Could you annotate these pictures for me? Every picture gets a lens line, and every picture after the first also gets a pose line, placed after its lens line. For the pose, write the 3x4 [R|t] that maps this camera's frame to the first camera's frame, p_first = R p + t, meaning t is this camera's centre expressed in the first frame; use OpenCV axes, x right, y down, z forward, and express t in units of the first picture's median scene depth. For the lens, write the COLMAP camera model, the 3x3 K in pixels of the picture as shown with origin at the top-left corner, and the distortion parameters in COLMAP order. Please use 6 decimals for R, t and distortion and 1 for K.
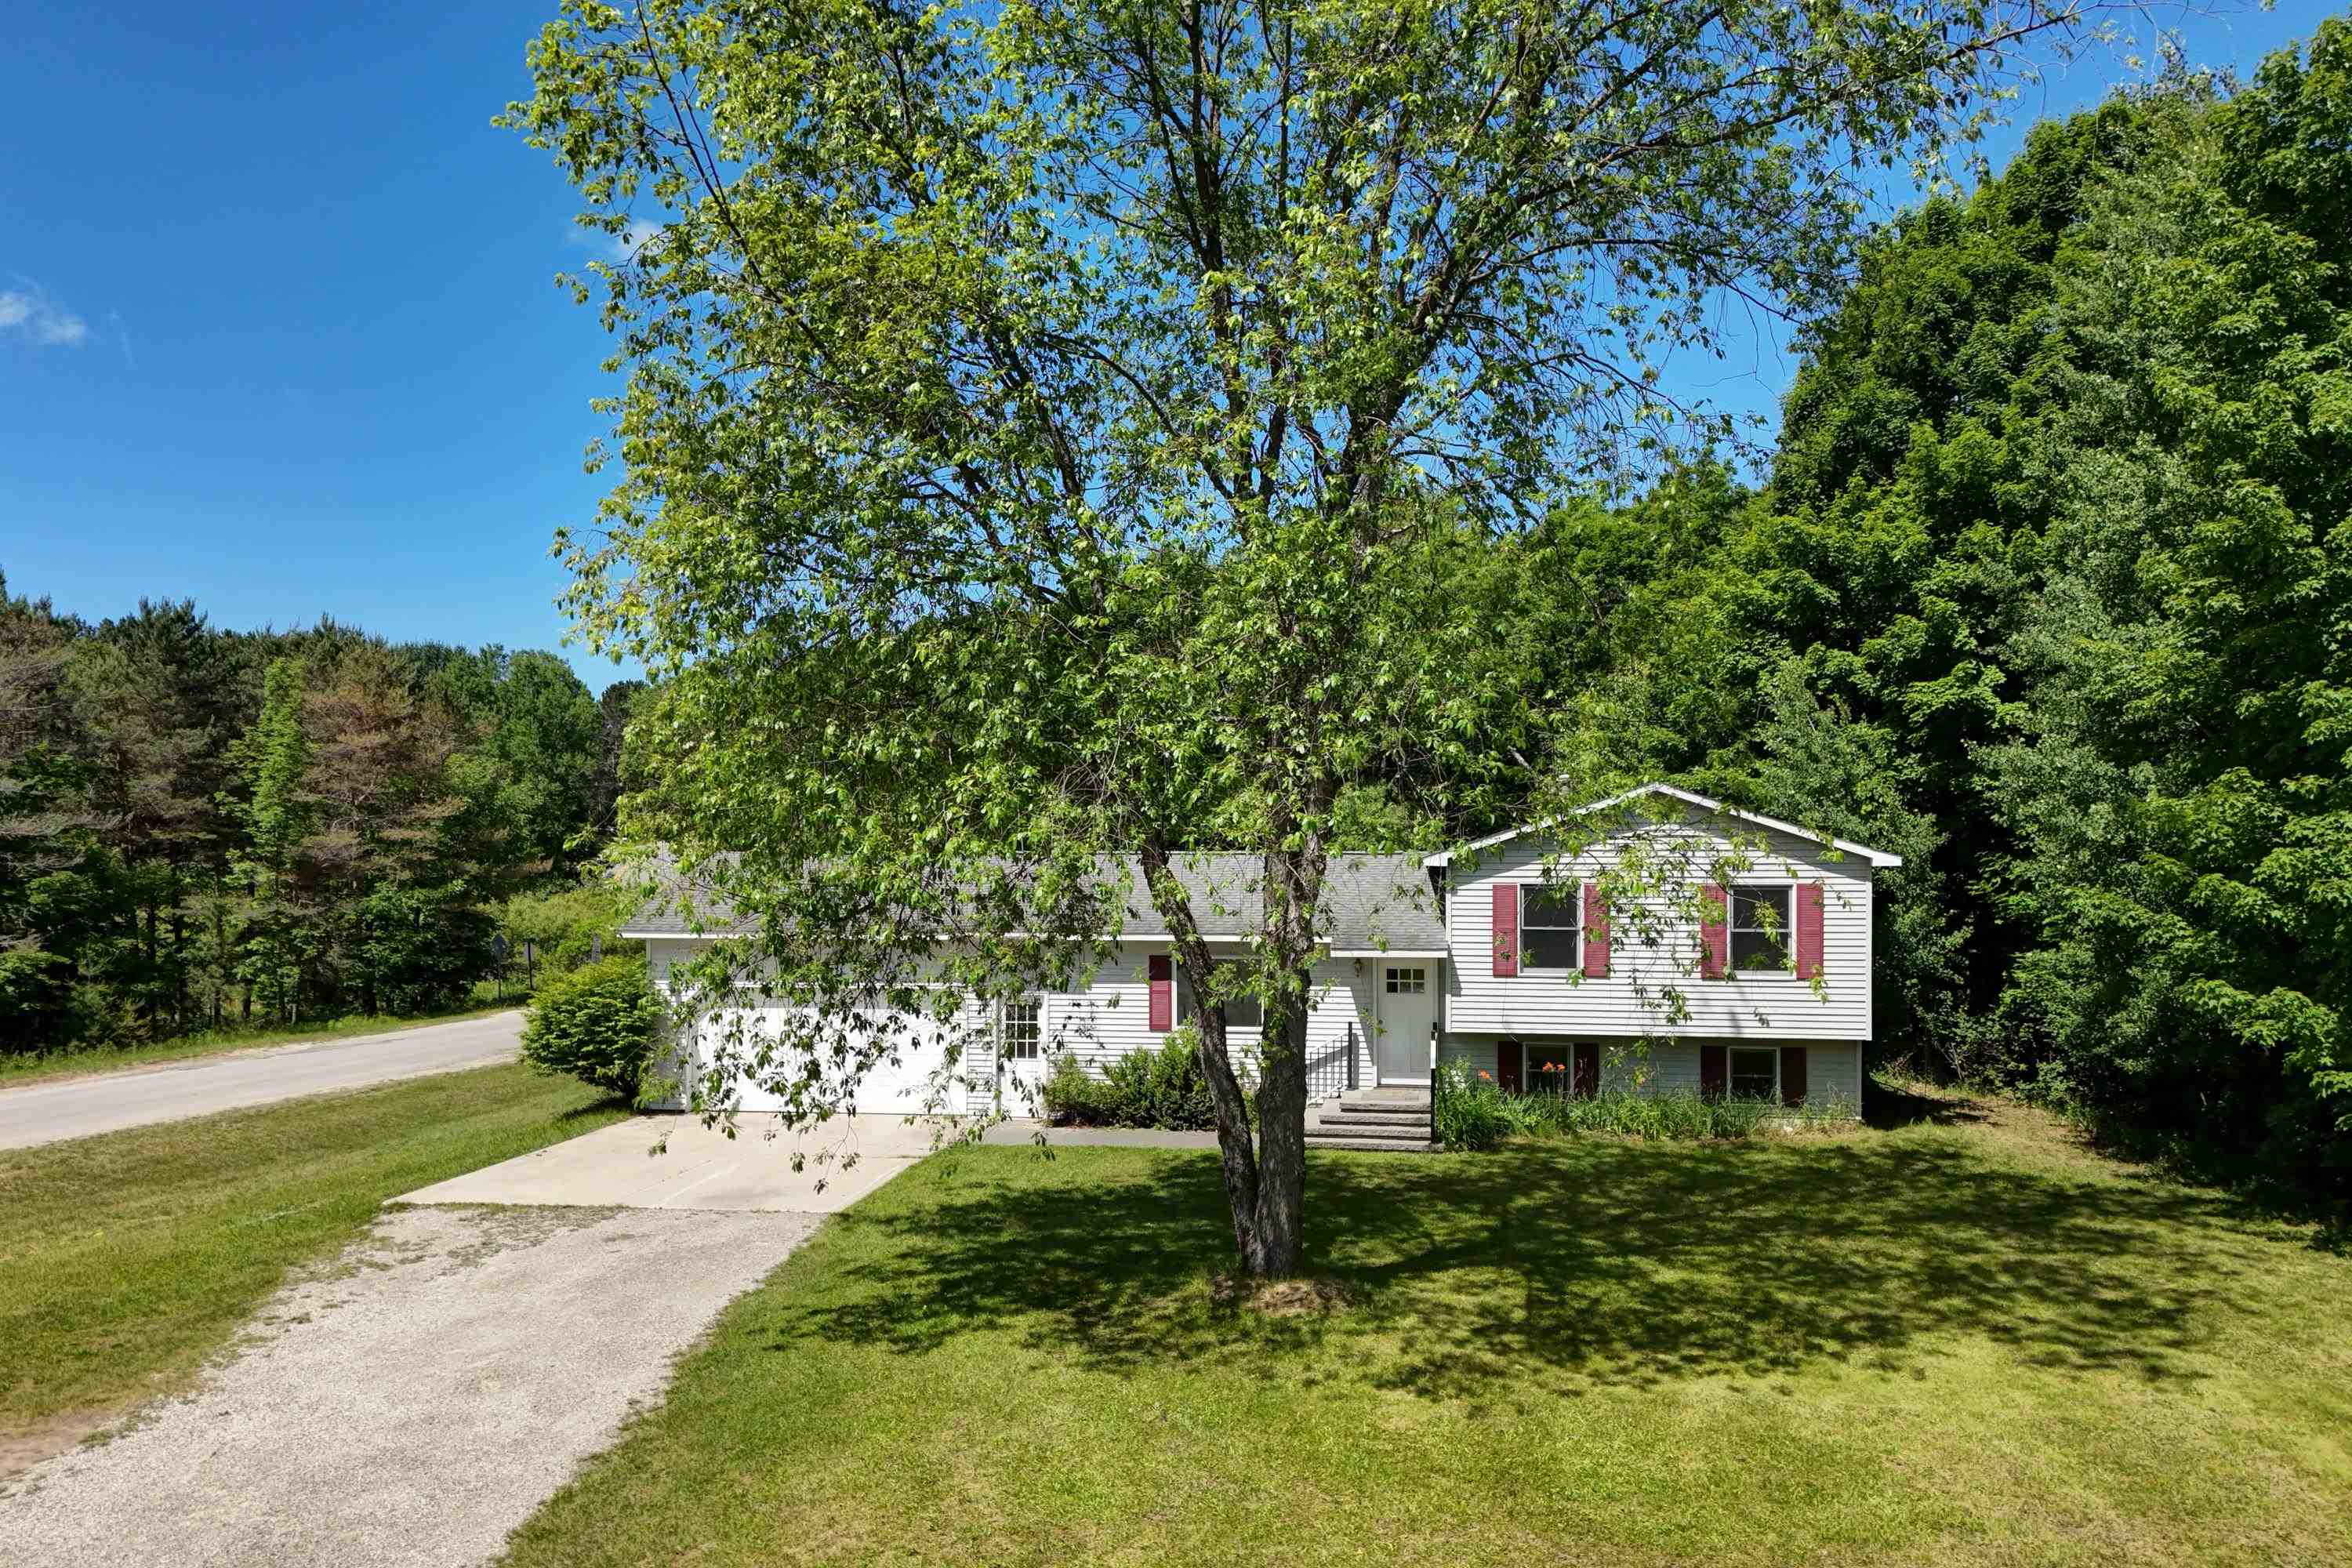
lens RADIAL K [[1745.4, 0, 1175.7], [0, 1745.4, 857.5], [0, 0, 1]] dist [0.076422, -0.074174]
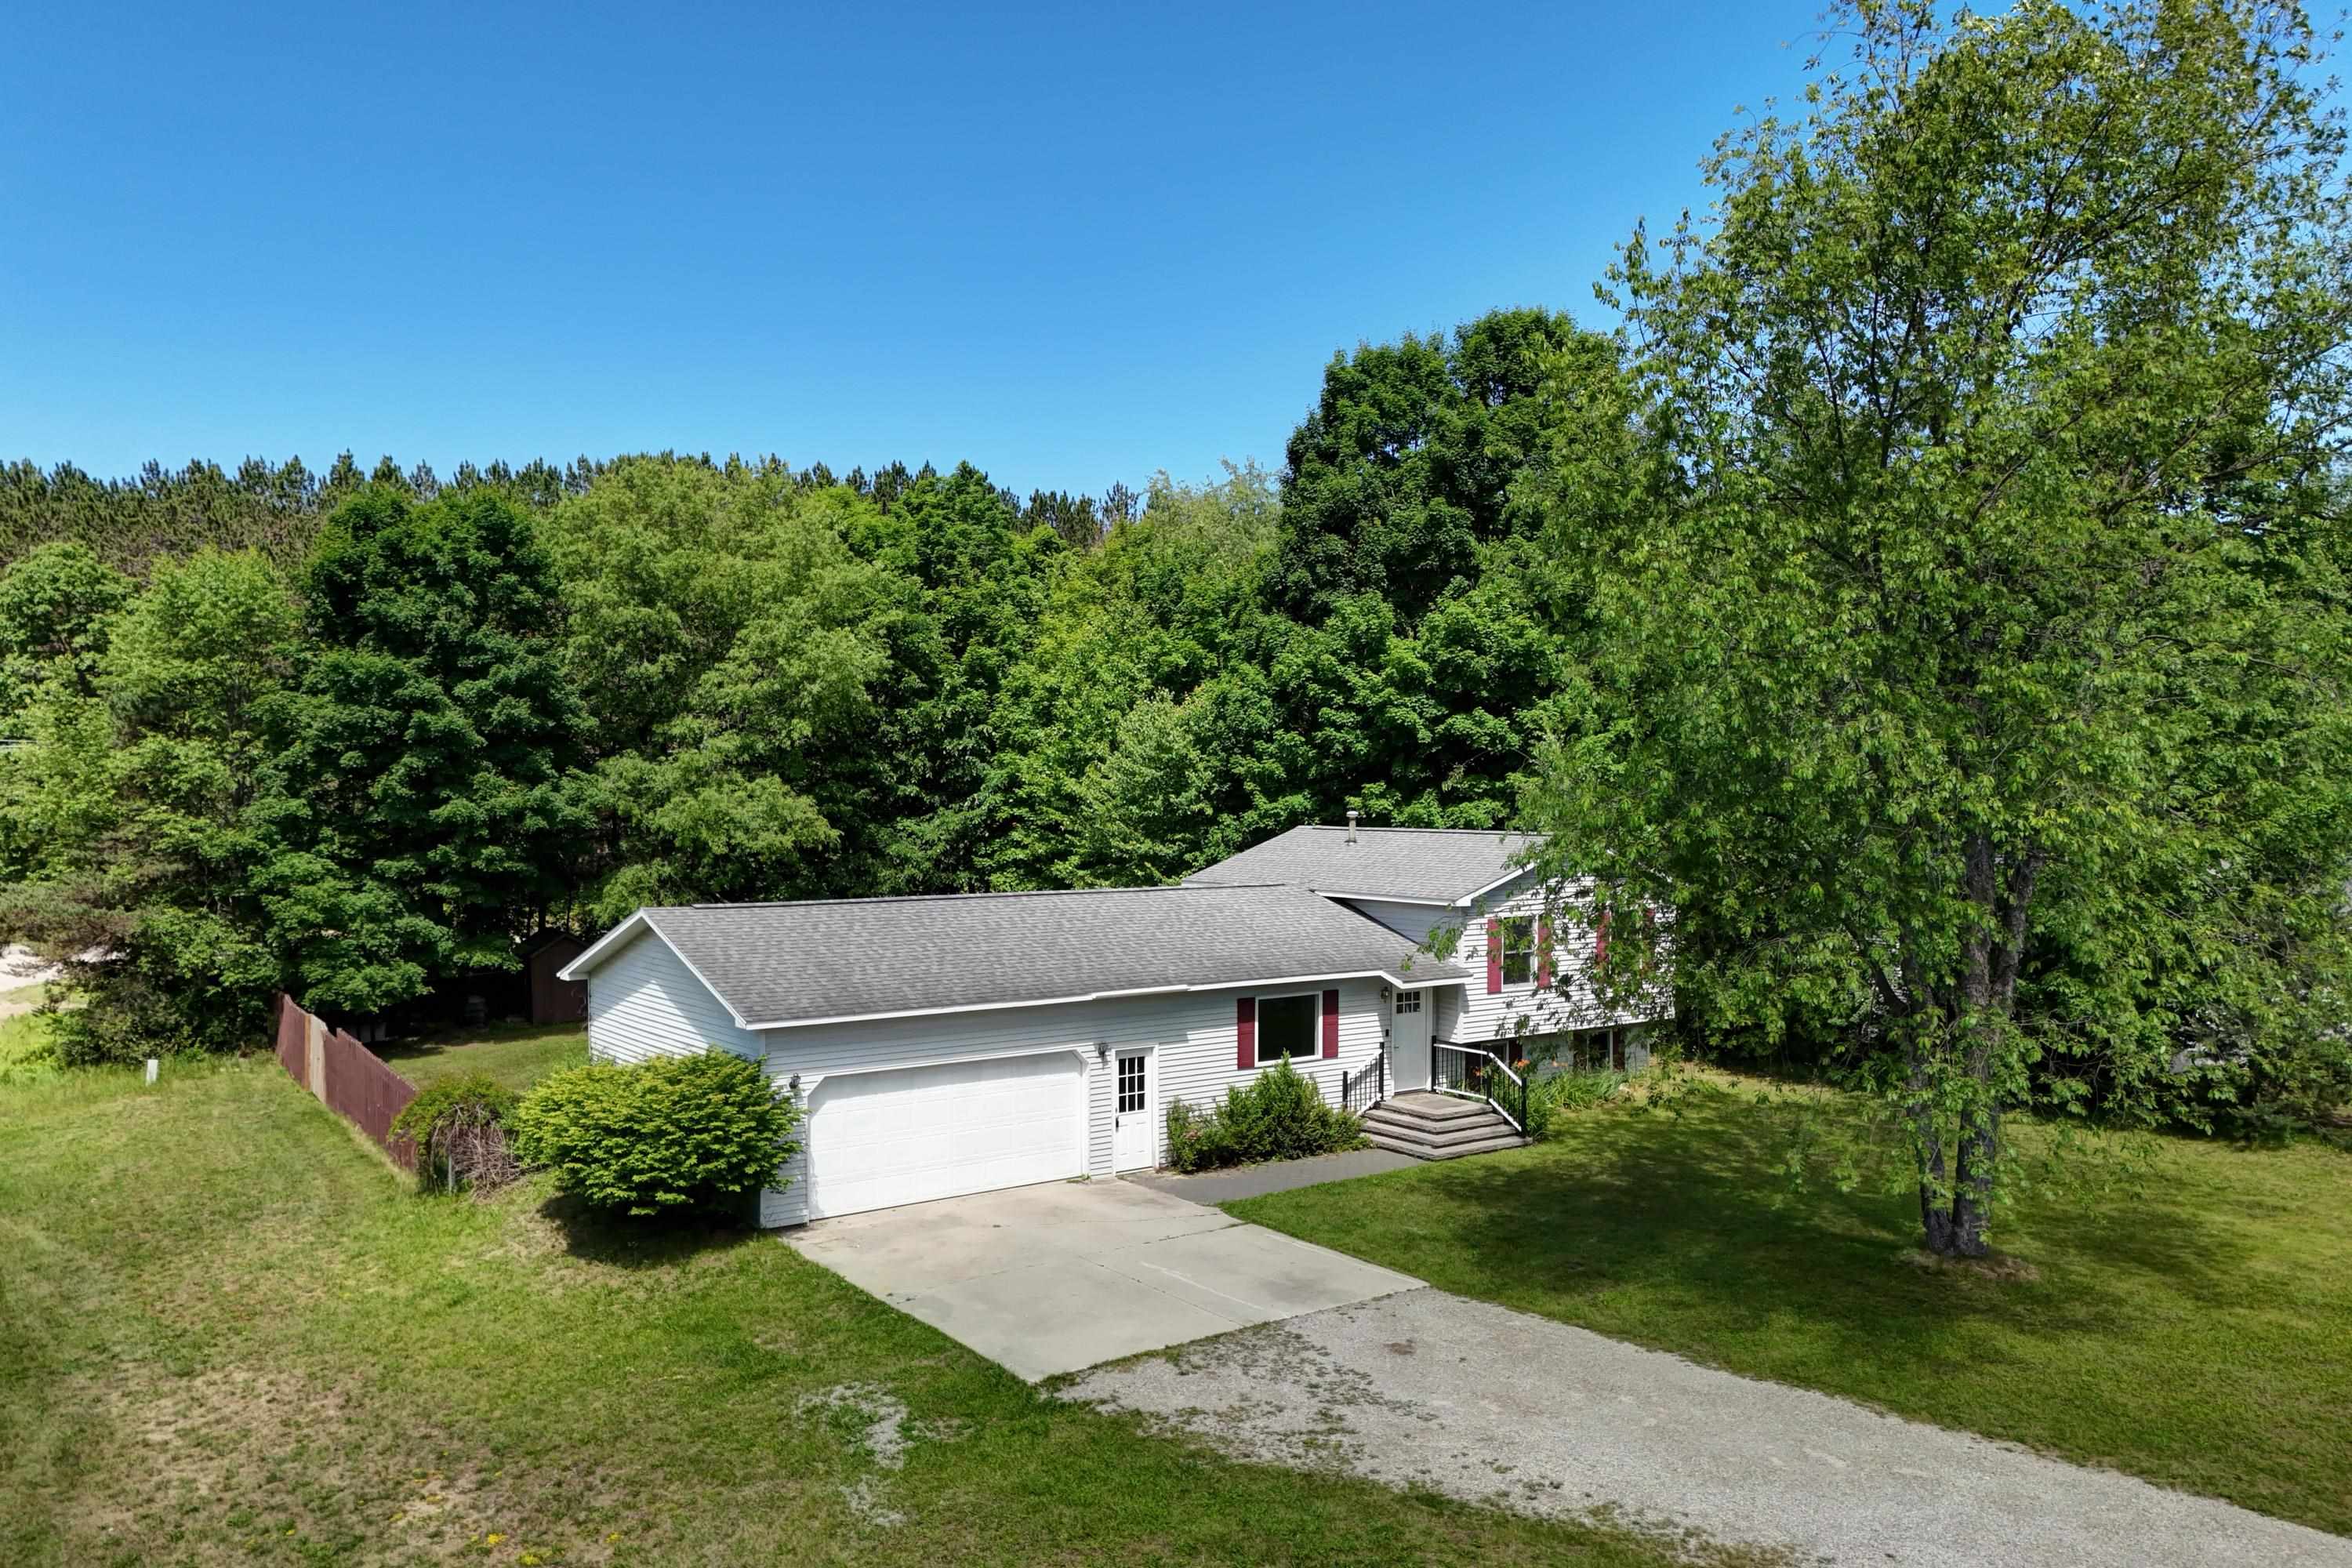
lens RADIAL K [[1745.4, 0, 1175.7], [0, 1745.4, 857.5], [0, 0, 1]] dist [0.076422, -0.074174]
pose [[0.698157, -0.029779, 0.715325, -1.187232], [-0.002735, 0.999016, 0.044259, -0.113879], [-0.715939, -0.032856, 0.697389, 0.432780]]
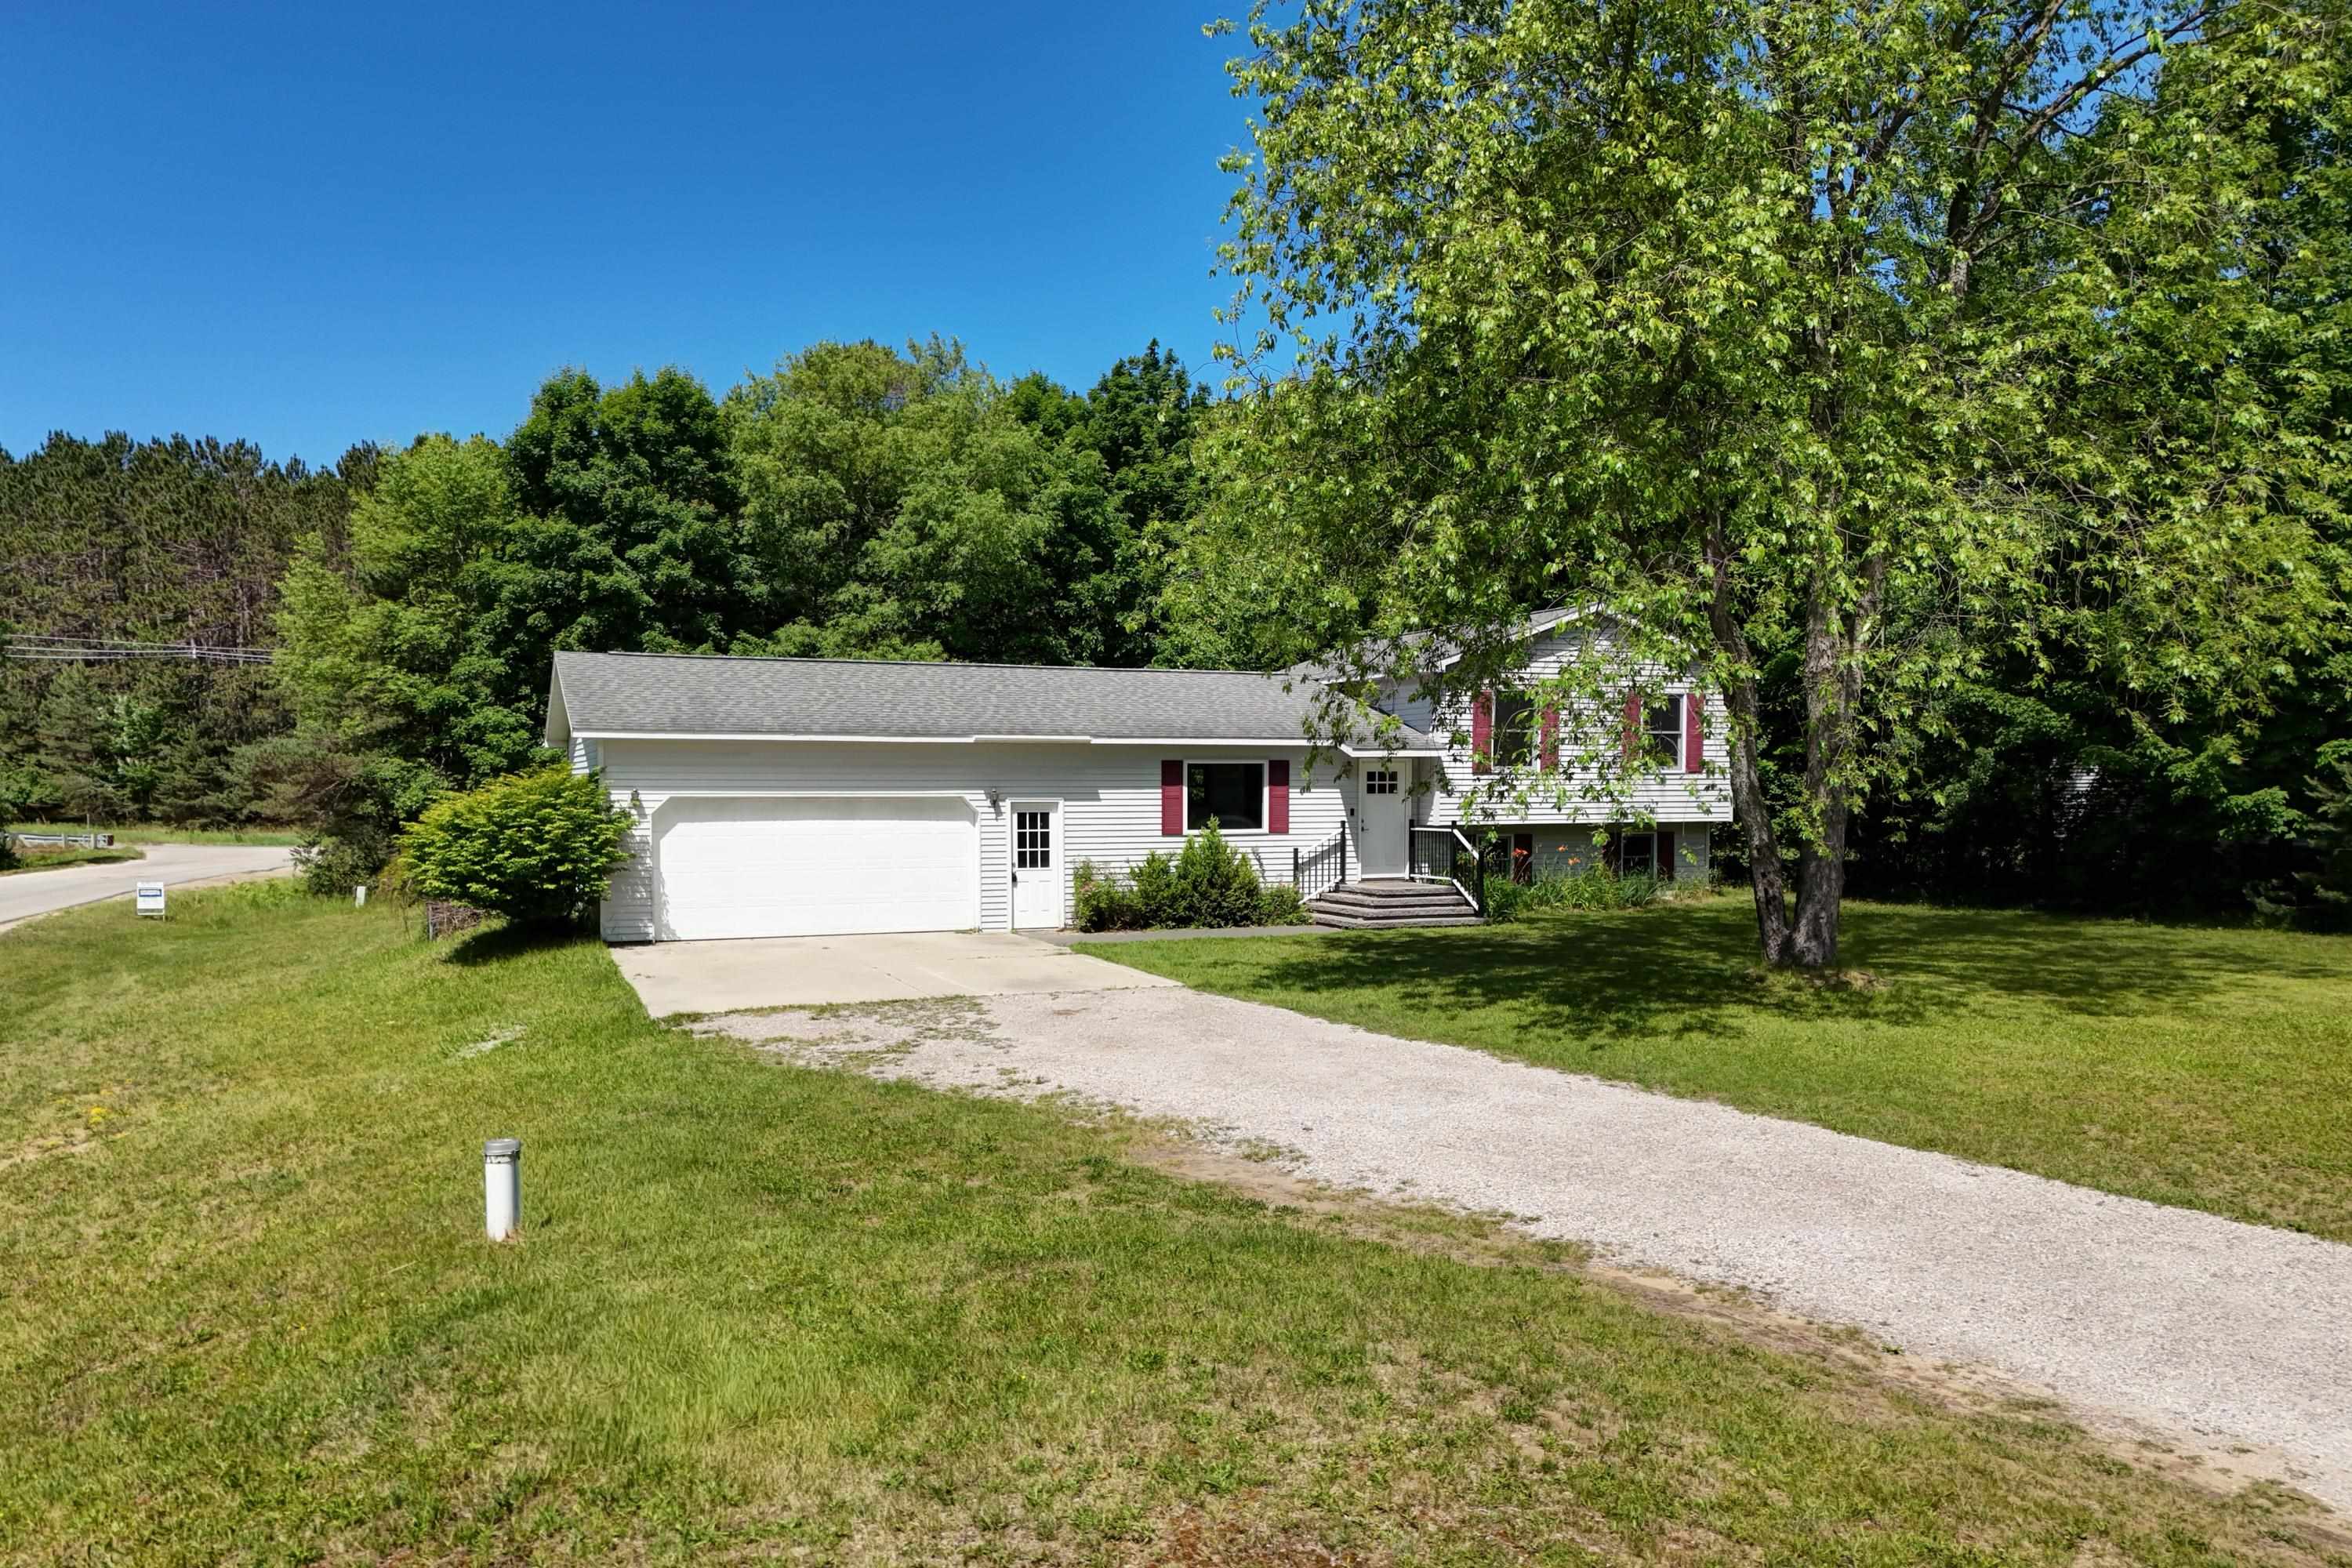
lens RADIAL K [[1737.8, 0, 1175.3], [0, 1737.8, 881.0], [0, 0, 1]] dist [0.089962, -0.099748]
pose [[0.853618, -0.029733, 0.520051, -0.789134], [-0.000646, 0.998308, 0.058136, 0.100265], [-0.520900, -0.049962, 0.852154, 0.210387]]
